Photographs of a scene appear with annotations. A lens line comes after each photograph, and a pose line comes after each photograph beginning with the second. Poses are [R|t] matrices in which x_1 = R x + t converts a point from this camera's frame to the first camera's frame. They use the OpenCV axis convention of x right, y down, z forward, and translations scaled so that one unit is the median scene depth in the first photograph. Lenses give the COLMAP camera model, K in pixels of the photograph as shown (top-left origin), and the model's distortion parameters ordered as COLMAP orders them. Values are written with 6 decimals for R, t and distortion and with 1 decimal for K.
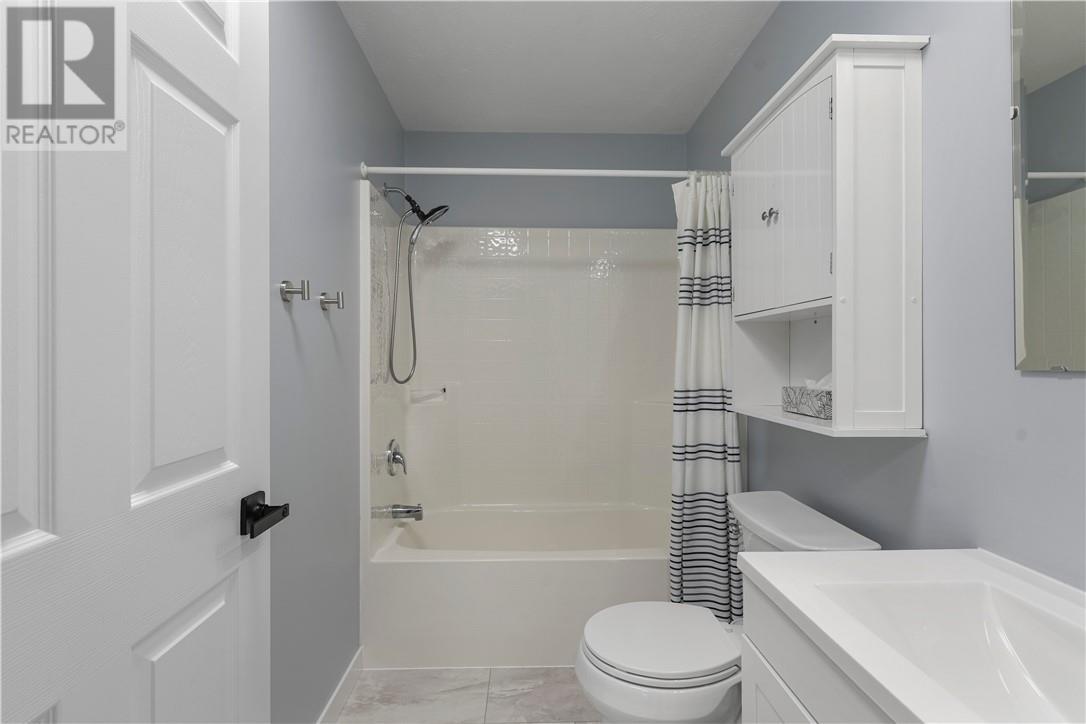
lens RADIAL K [[503.2, 0, 543.0], [0, 503.2, 362.0], [0, 0, 1]] dist [0.000086, 0.000675]
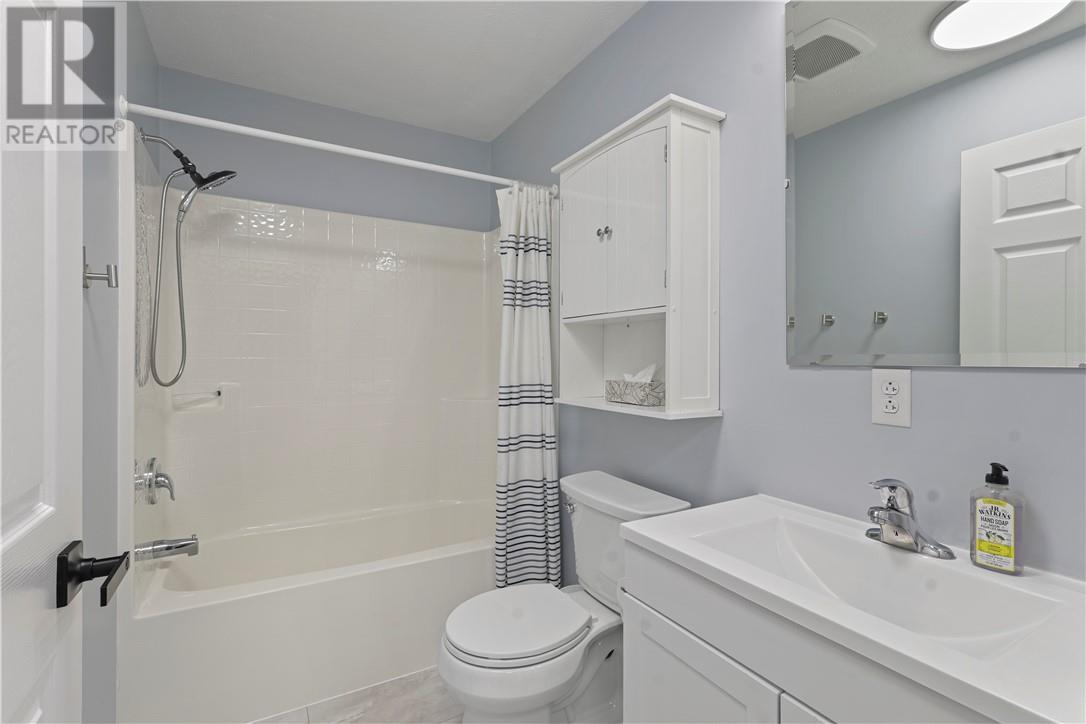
lens RADIAL K [[499.2, 0, 543.4], [0, 499.2, 360.0], [0, 0, 1]] dist [0.000518, 0.000615]
pose [[0.883146, -0.000060, 0.469098, -0.148765], [-0.000300, 1.000000, 0.000693, 0.000864], [-0.469098, -0.000753, 0.883146, 0.034406]]
